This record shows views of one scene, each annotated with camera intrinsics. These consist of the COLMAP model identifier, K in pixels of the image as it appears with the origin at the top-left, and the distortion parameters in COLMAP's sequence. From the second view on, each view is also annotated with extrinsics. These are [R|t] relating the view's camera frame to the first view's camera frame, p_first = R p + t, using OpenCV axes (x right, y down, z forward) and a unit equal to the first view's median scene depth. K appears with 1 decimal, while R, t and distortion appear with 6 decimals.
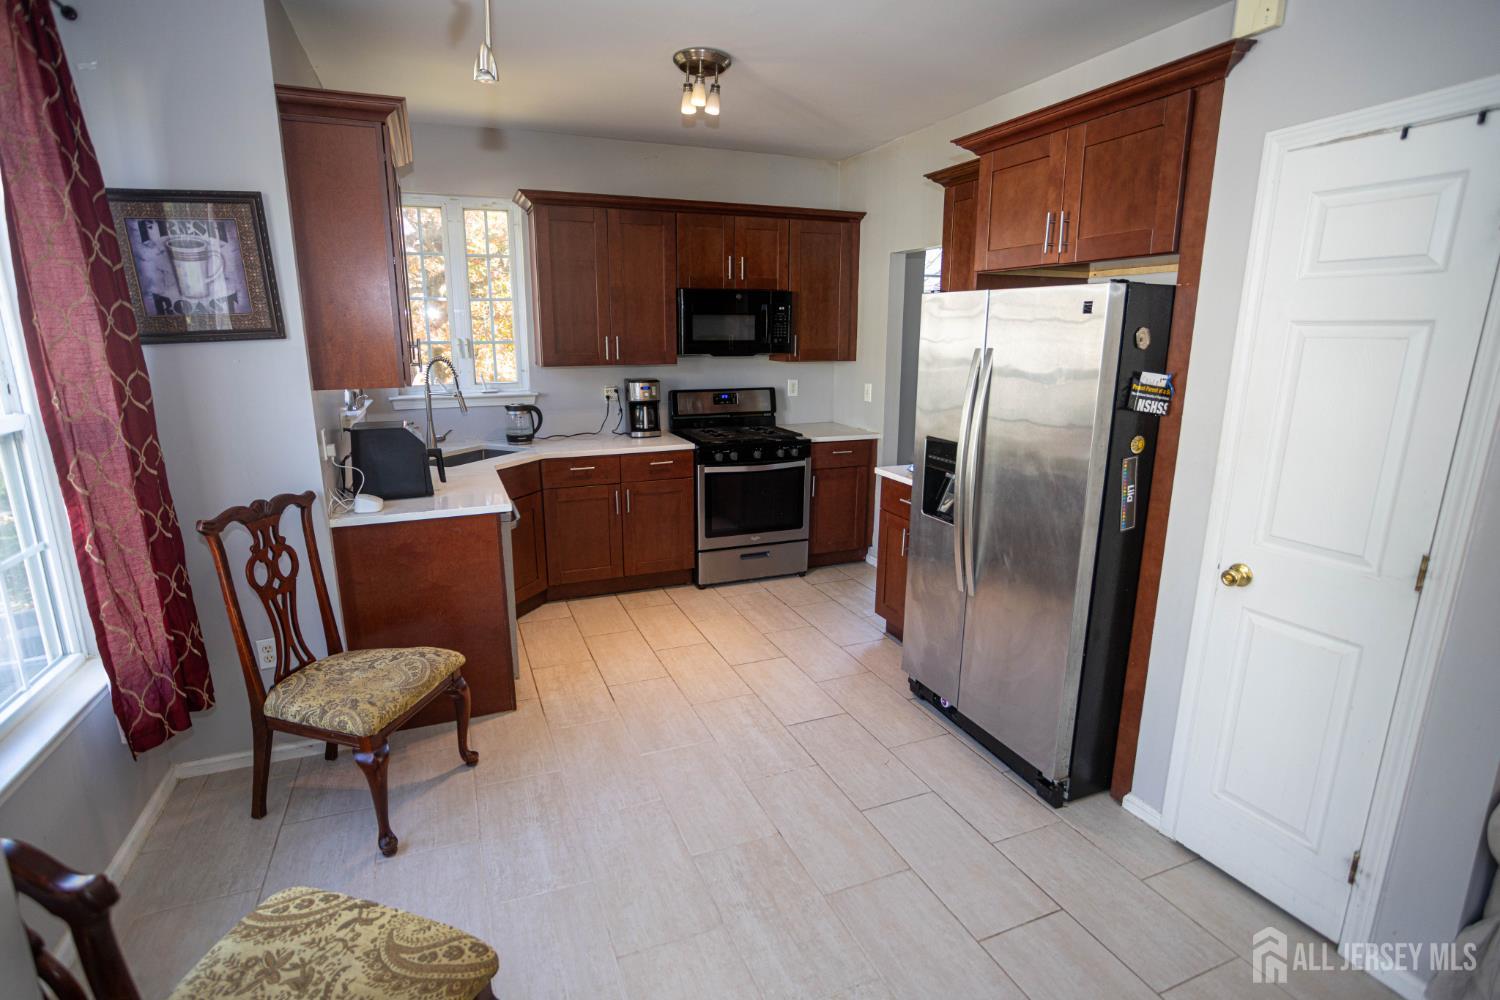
lens RADIAL K [[737.2, 0, 738.7], [0, 737.2, 502.2], [0, 0, 1]] dist [-0.041950, 0.019775]
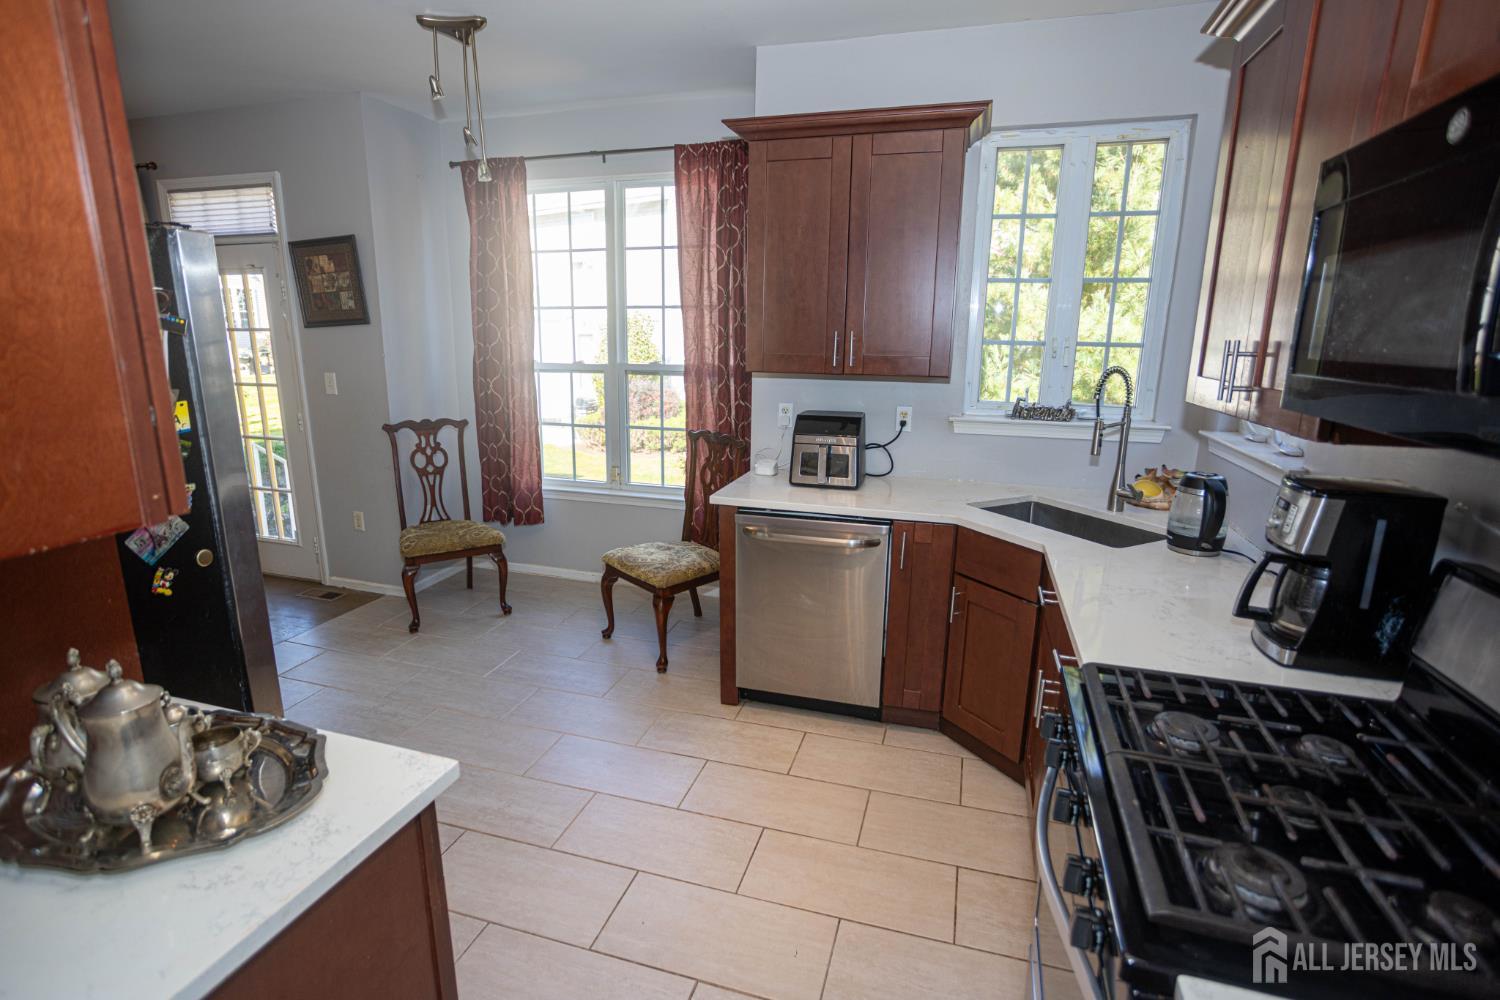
lens RADIAL K [[737.2, 0, 749.6], [0, 737.2, 508.8], [0, 0, 1]] dist [-0.041950, 0.019775]
pose [[-0.633363, 0.173626, -0.754126, 0.375803], [-0.186251, 0.911658, 0.366320, -0.325939], [0.751107, 0.372470, -0.545072, 1.447488]]
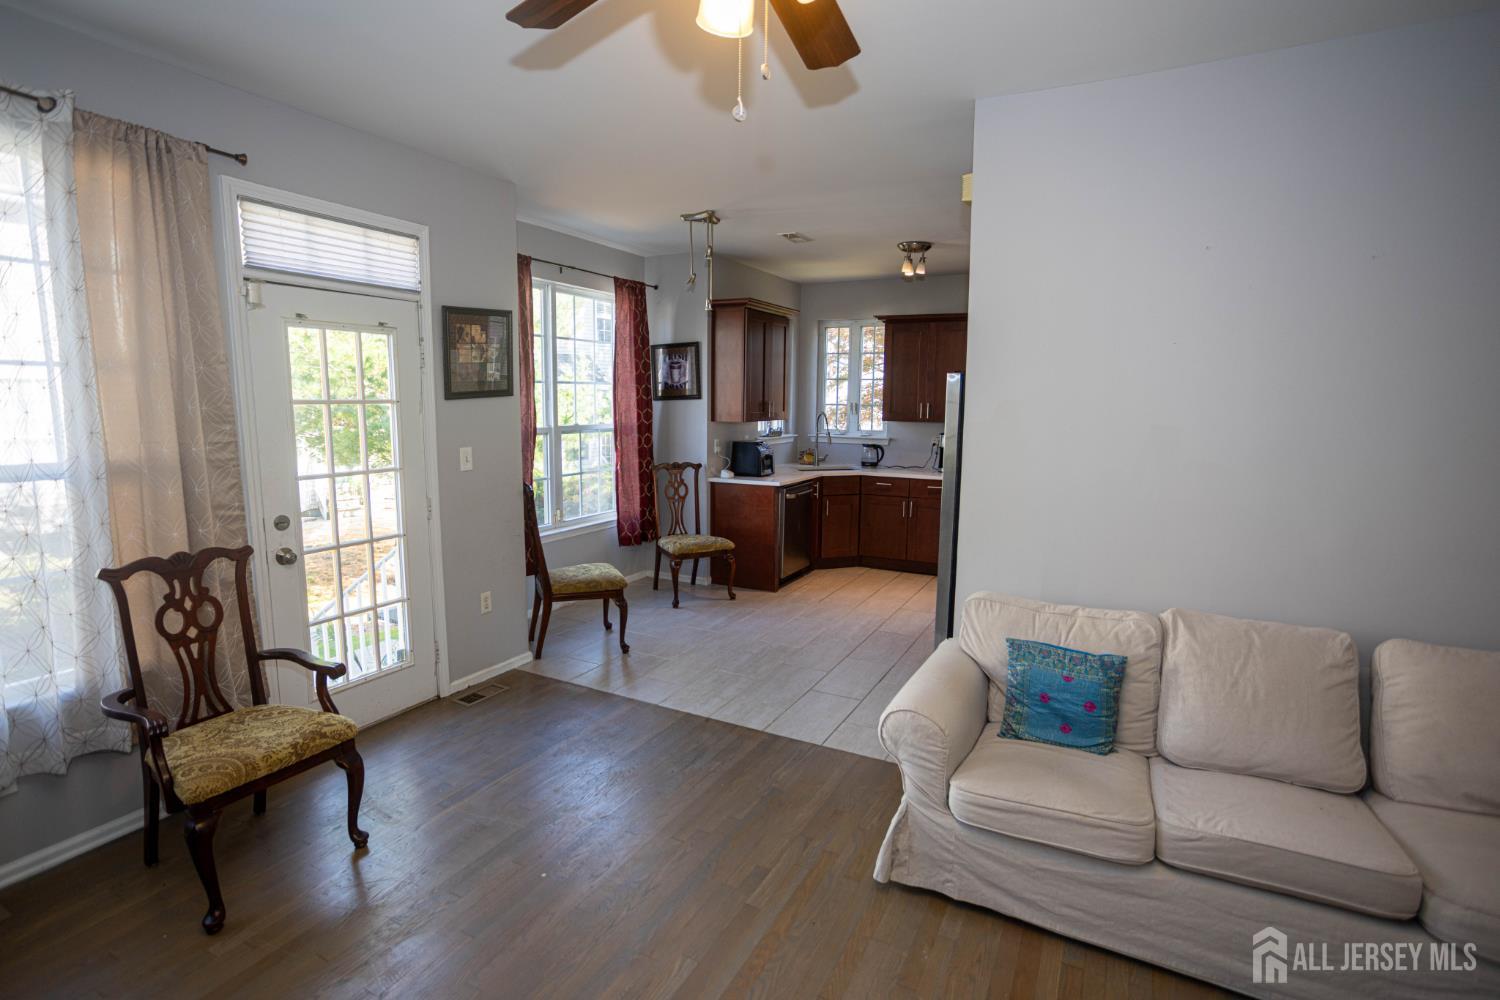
lens RADIAL K [[737.2, 0, 752.5], [0, 737.2, 506.6], [0, 0, 1]] dist [-0.041950, 0.019775]
pose [[0.655890, 0.117736, -0.745618, 1.047715], [-0.182833, 0.983128, -0.005590, 0.083355], [0.732380, 0.139990, 0.666350, -0.352490]]
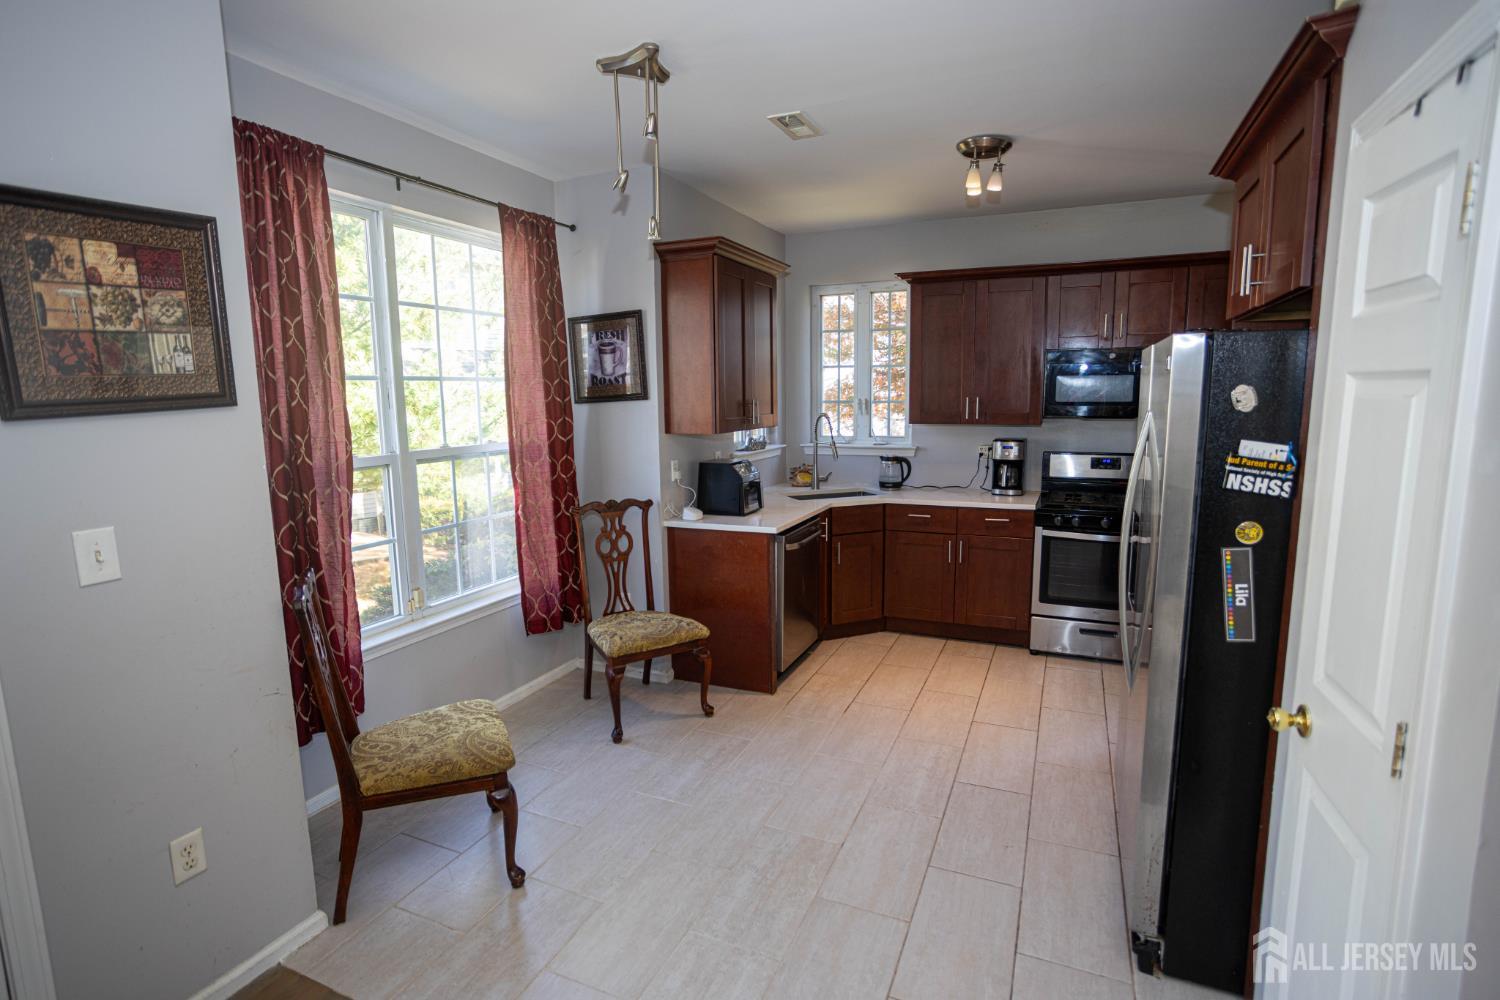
lens RADIAL K [[737.2, 0, 751.2], [0, 737.2, 506.1], [0, 0, 1]] dist [-0.041950, 0.019775]
pose [[0.699884, 0.098701, -0.707404, 0.512792], [-0.150114, 0.988612, -0.010581, -0.013540], [0.698304, 0.113596, 0.706730, 0.052996]]
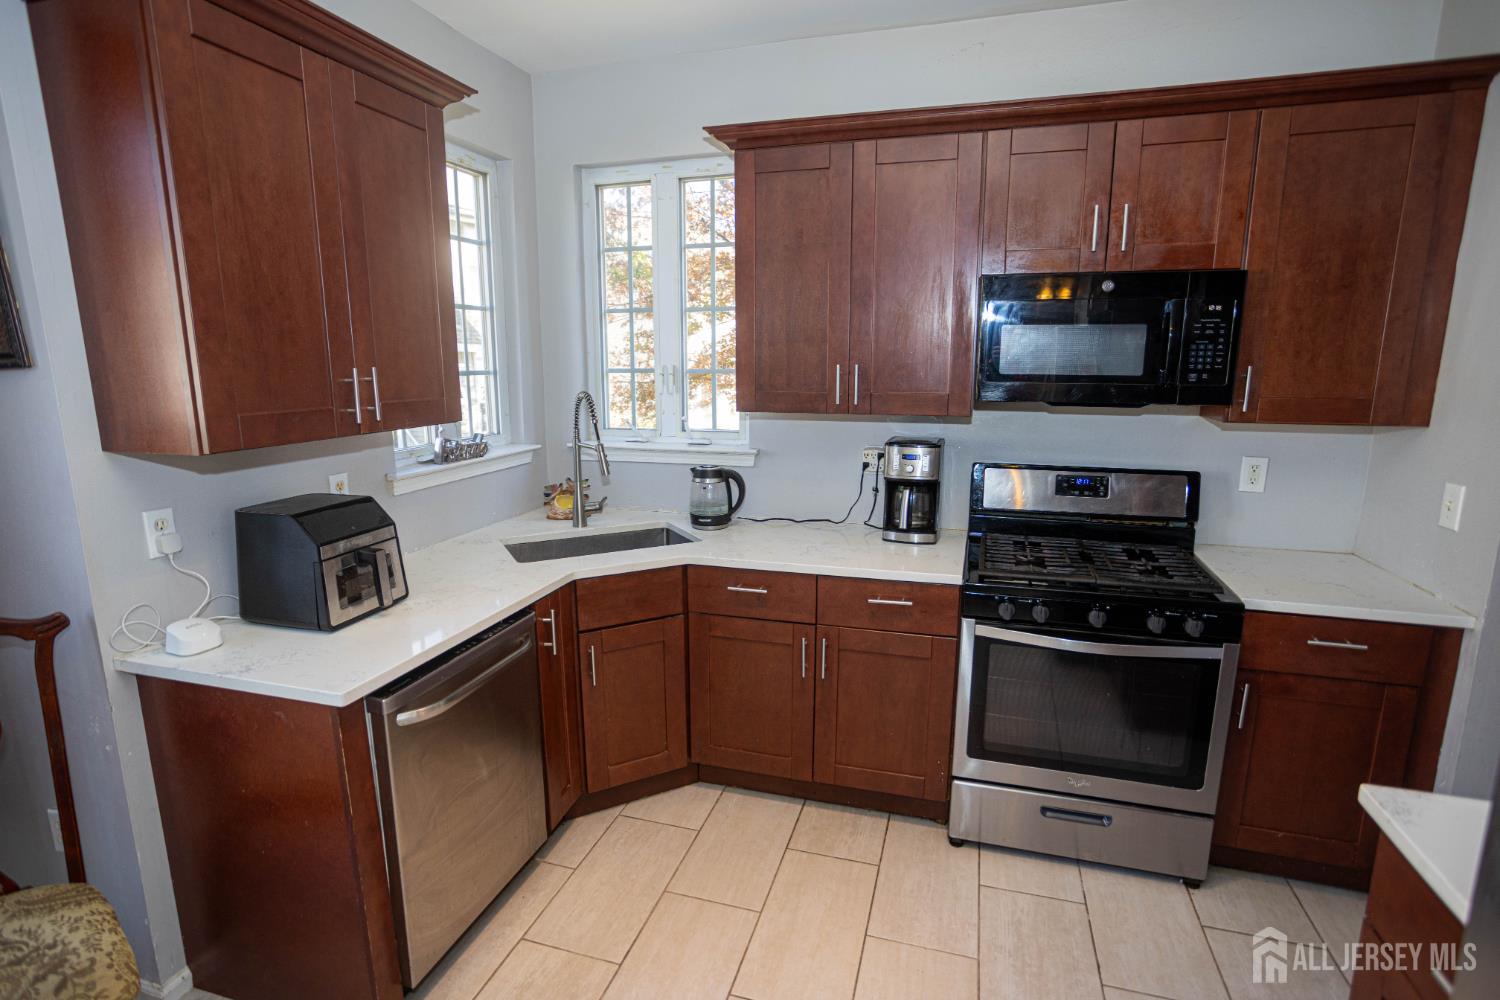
lens RADIAL K [[737.2, 0, 750.7], [0, 737.2, 505.4], [0, 0, 1]] dist [-0.041950, 0.019775]
pose [[0.780576, 0.120878, -0.613261, 0.184069], [-0.140098, 0.989995, 0.016815, -0.160290], [0.609158, 0.072791, 0.789701, 0.699969]]
